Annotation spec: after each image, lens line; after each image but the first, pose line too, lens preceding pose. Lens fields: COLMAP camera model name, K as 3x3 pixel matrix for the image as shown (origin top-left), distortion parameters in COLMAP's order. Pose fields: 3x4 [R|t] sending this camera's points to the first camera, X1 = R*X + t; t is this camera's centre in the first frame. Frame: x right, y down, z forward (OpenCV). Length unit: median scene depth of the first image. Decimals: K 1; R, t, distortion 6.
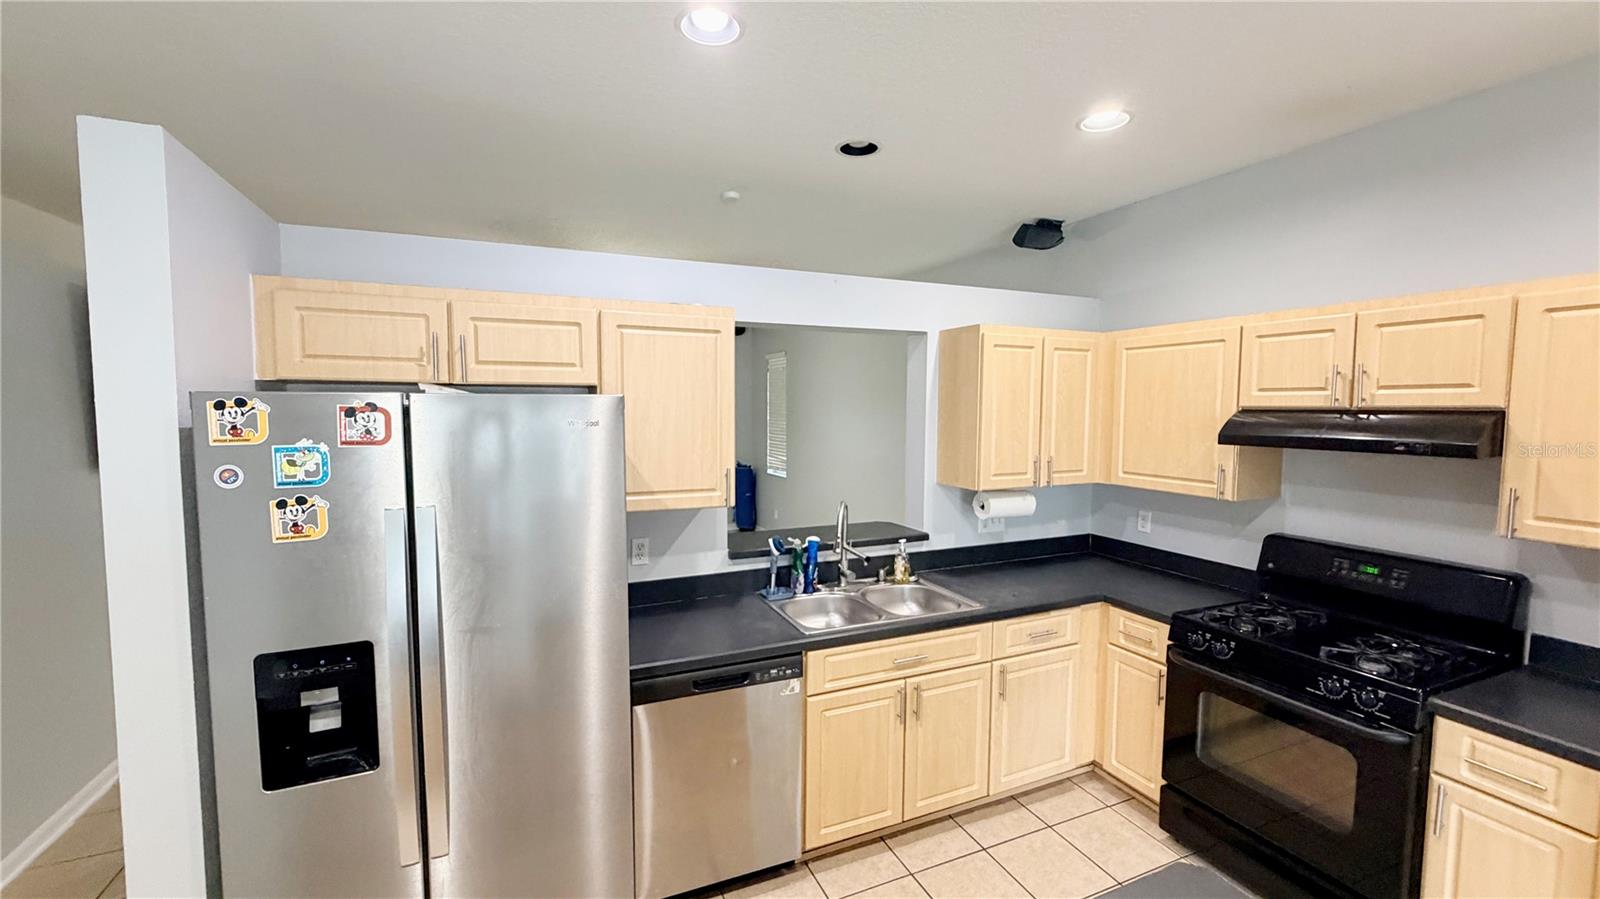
lens RADIAL K [[635.9, 0, 796.0], [0, 635.9, 450.3], [0, 0, 1]] dist [0.004499, 0.000112]
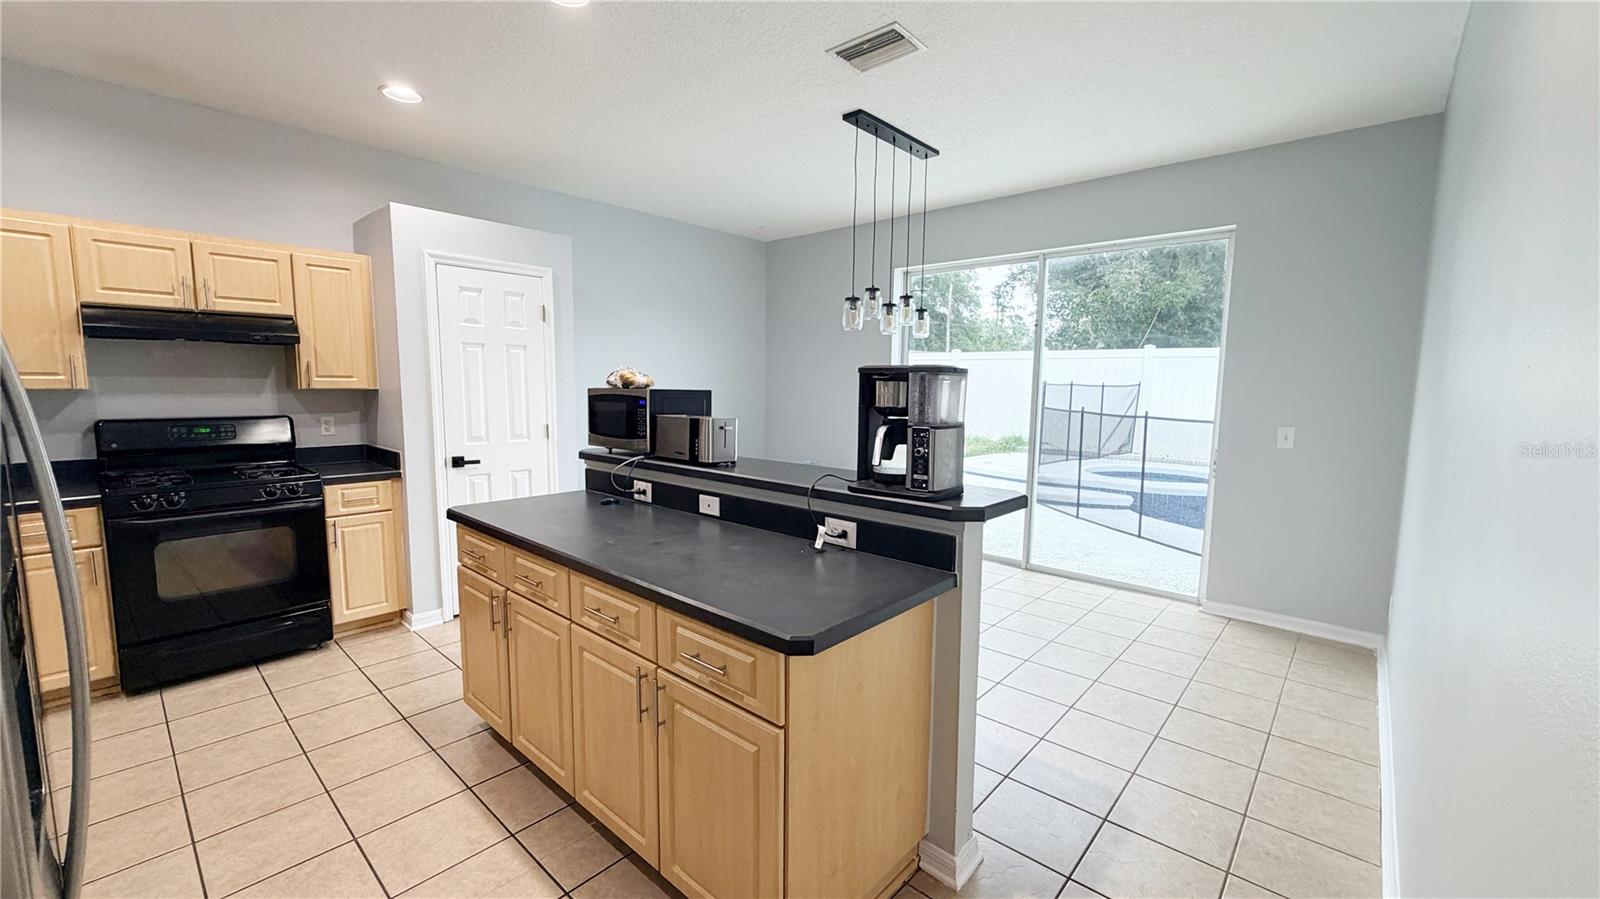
lens RADIAL K [[635.9, 0, 804.9], [0, 635.9, 447.7], [0, 0, 1]] dist [0.004499, 0.000112]
pose [[-0.418234, -0.100055, 0.902812, -1.091684], [0.050830, 0.989779, 0.133241, 0.126257], [-0.906916, 0.101616, -0.408874, 0.454304]]
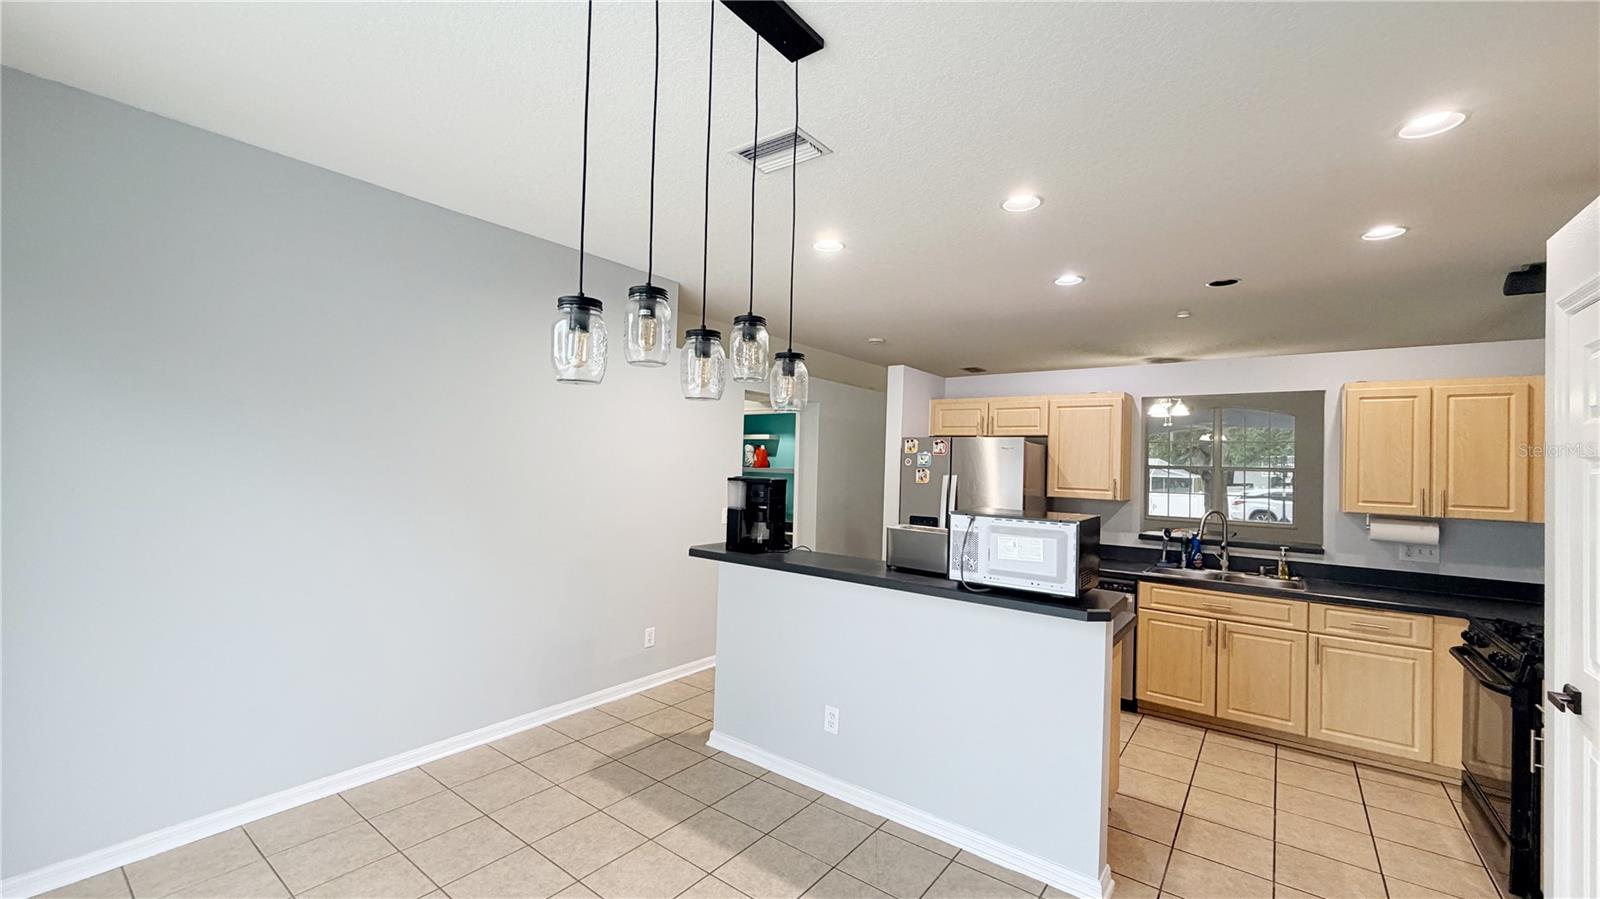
lens RADIAL K [[635.9, 0, 799.2], [0, 635.9, 454.2], [0, 0, 1]] dist [0.004499, 0.000112]
pose [[0.492479, -0.005041, -0.870310, 0.953265], [-0.089433, 0.994397, -0.056367, 0.129656], [0.865717, 0.105594, 0.489269, -0.630911]]
